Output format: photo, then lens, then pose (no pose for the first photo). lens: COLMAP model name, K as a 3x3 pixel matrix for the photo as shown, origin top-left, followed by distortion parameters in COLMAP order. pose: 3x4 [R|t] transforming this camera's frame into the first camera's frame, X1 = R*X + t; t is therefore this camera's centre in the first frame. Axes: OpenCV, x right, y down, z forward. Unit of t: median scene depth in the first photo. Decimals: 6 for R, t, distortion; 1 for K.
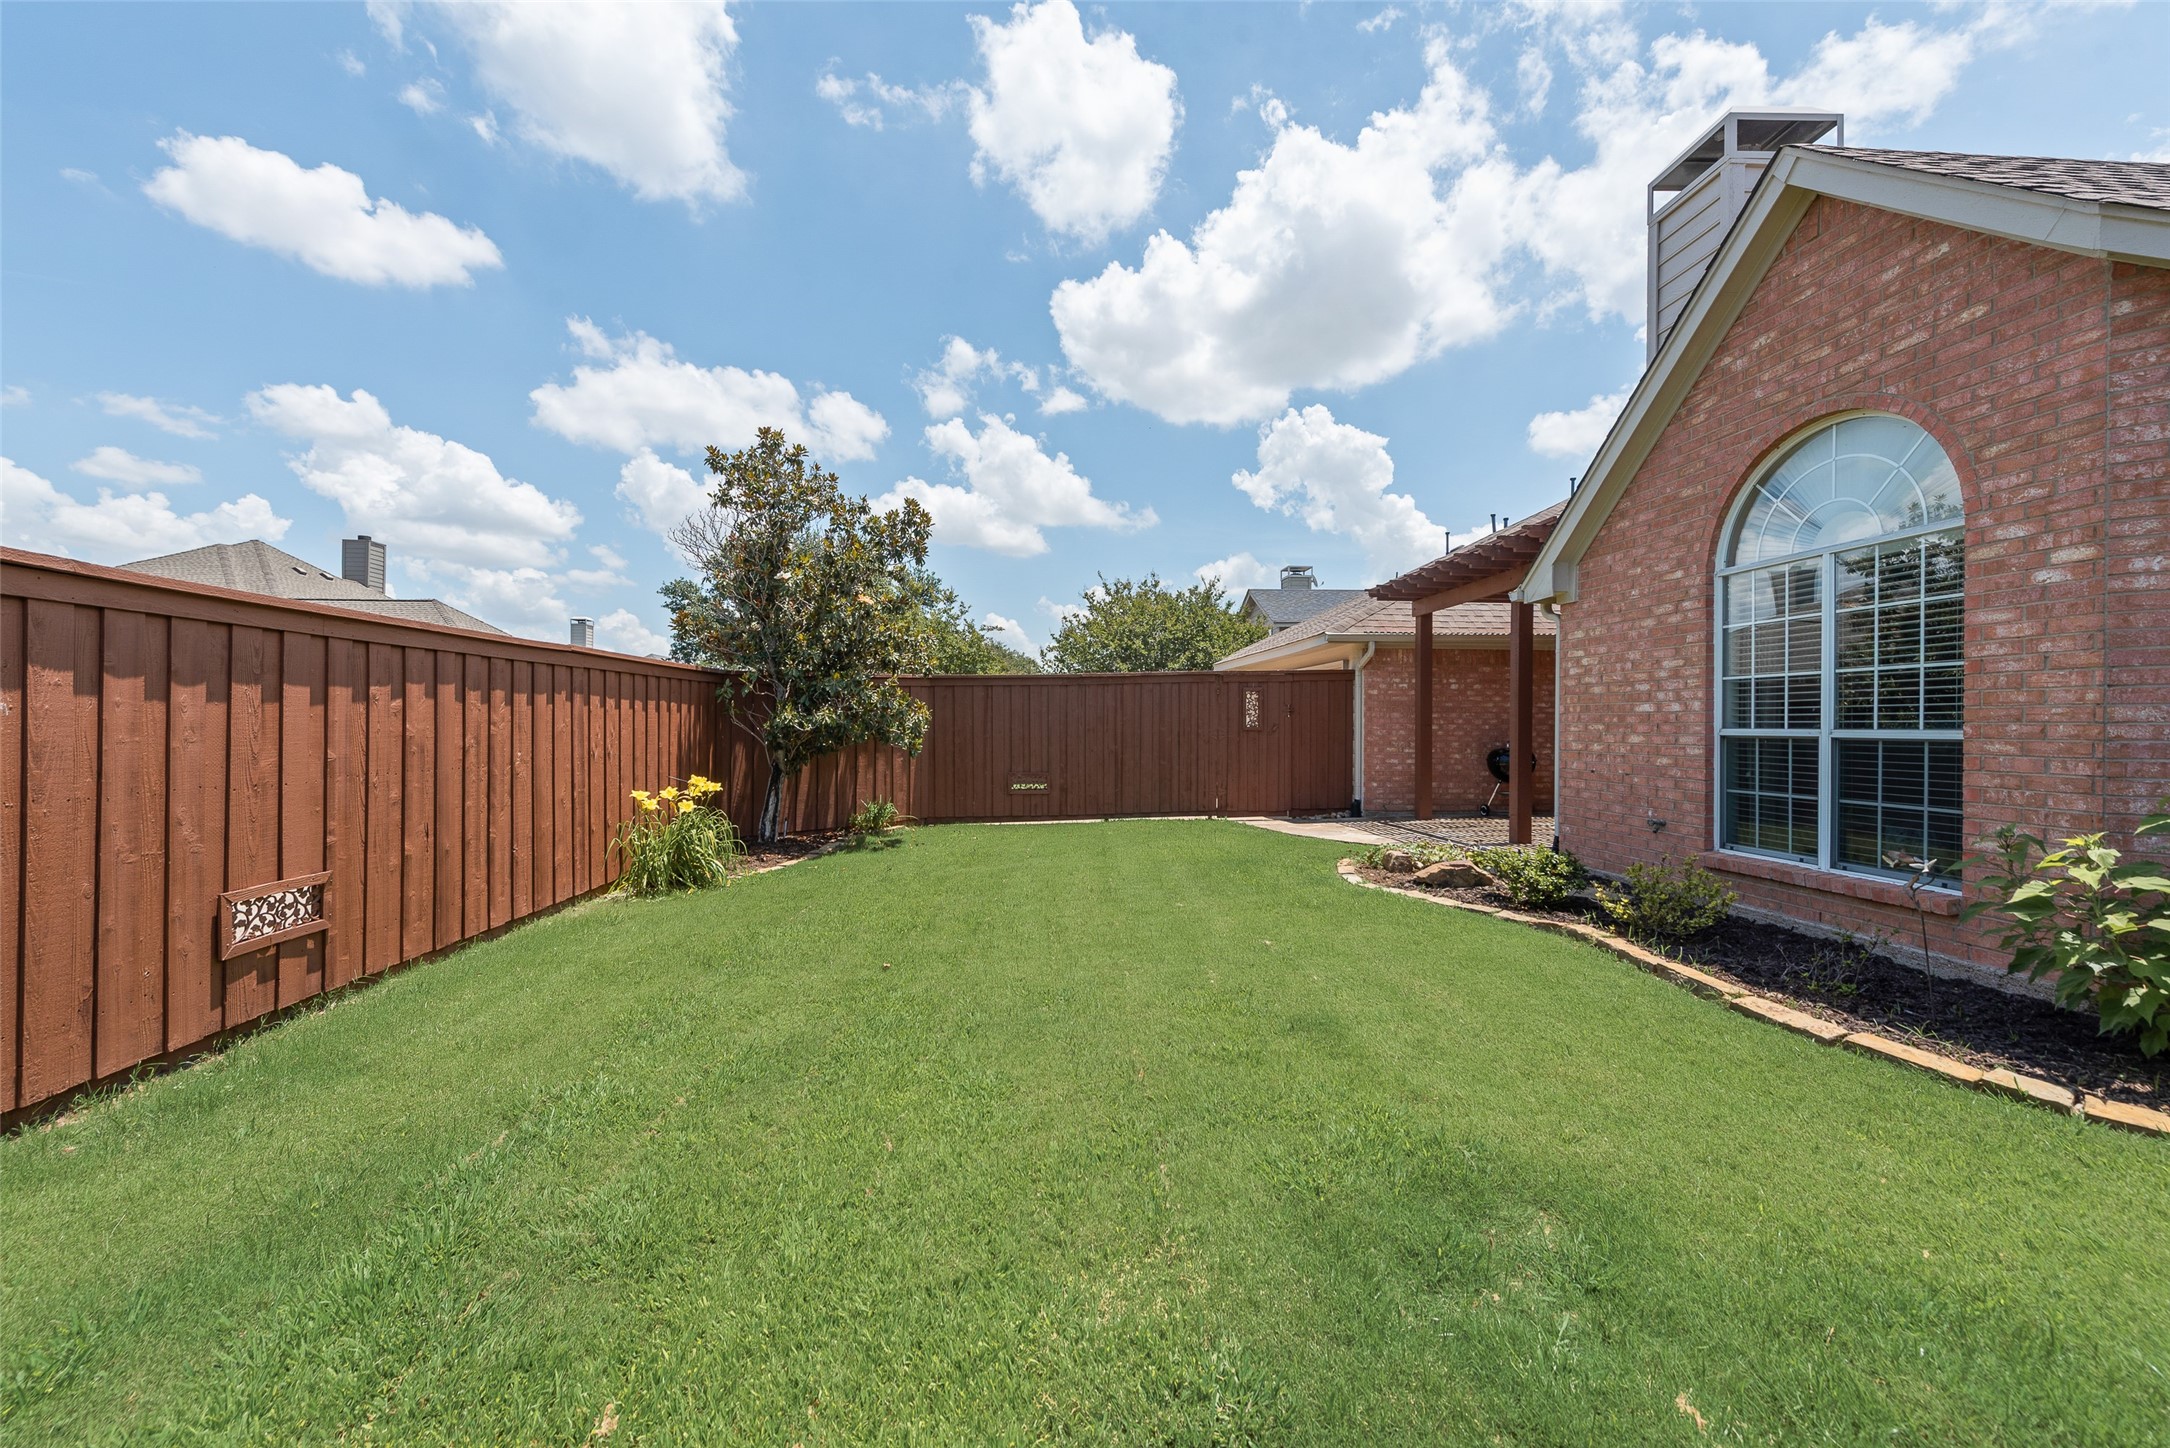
lens RADIAL K [[879.4, 0, 1085.0], [0, 879.4, 724.0], [0, 0, 1]] dist [-0.002978, -0.000721]
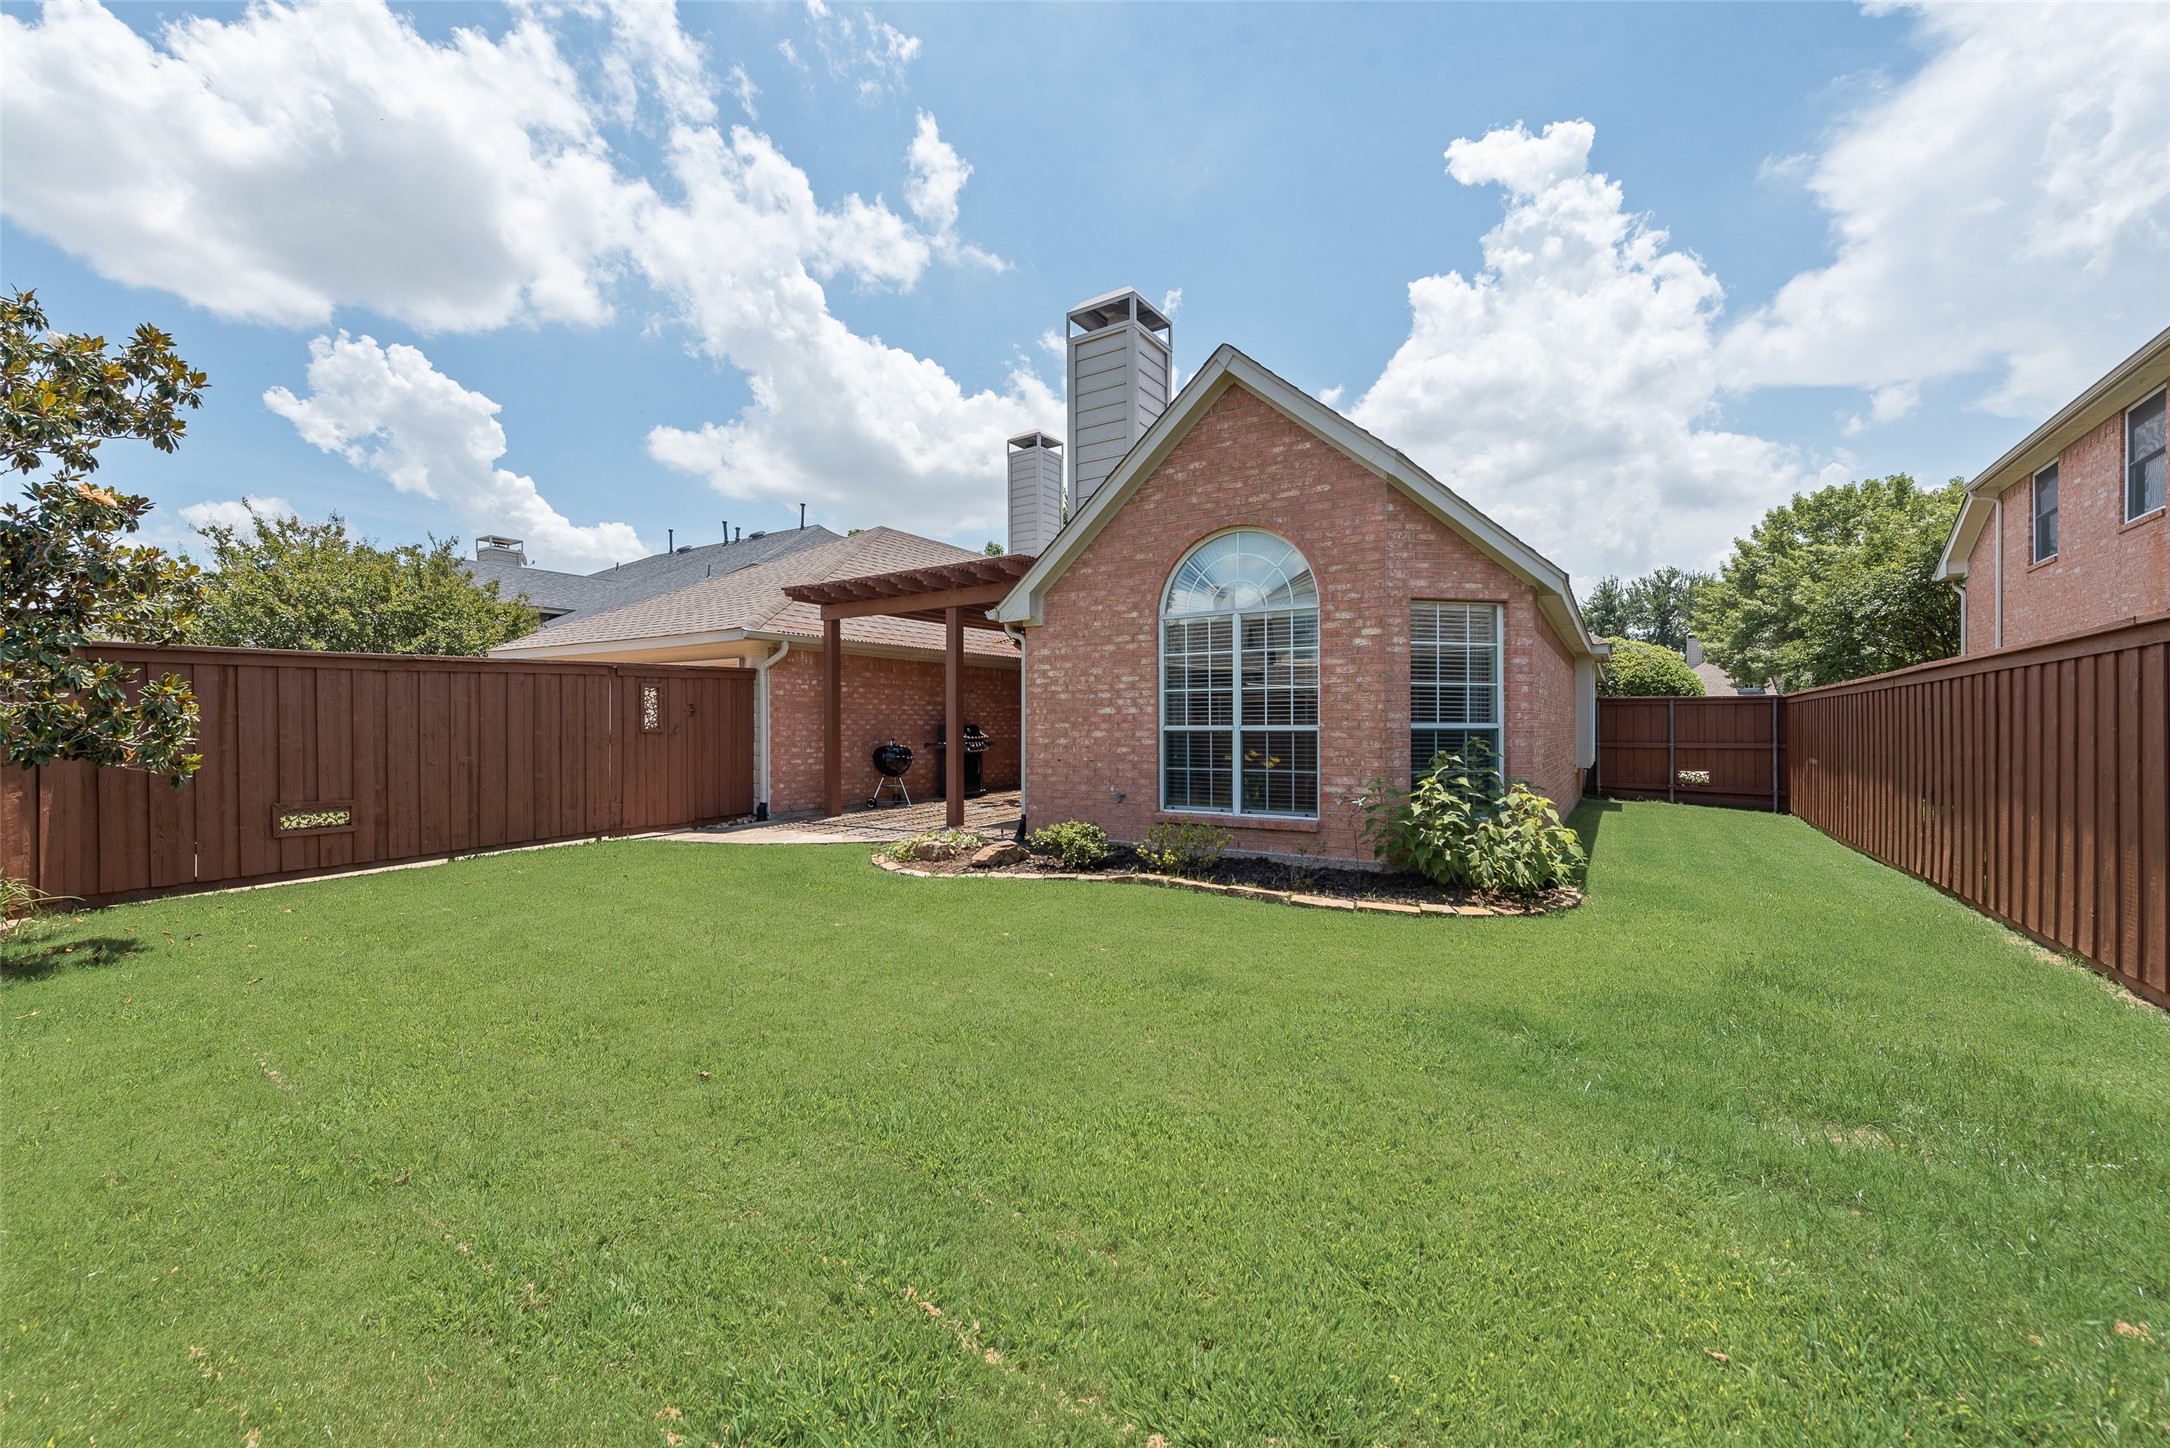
lens RADIAL K [[855.3, 0, 1085.0], [0, 855.3, 724.0], [0, 0, 1]] dist [0.003457, -0.000242]
pose [[0.565480, -0.003189, 0.824756, -0.457700], [0.005380, 0.999986, 0.000178, 0.001410], [-0.824745, 0.004336, 0.565489, 0.287189]]
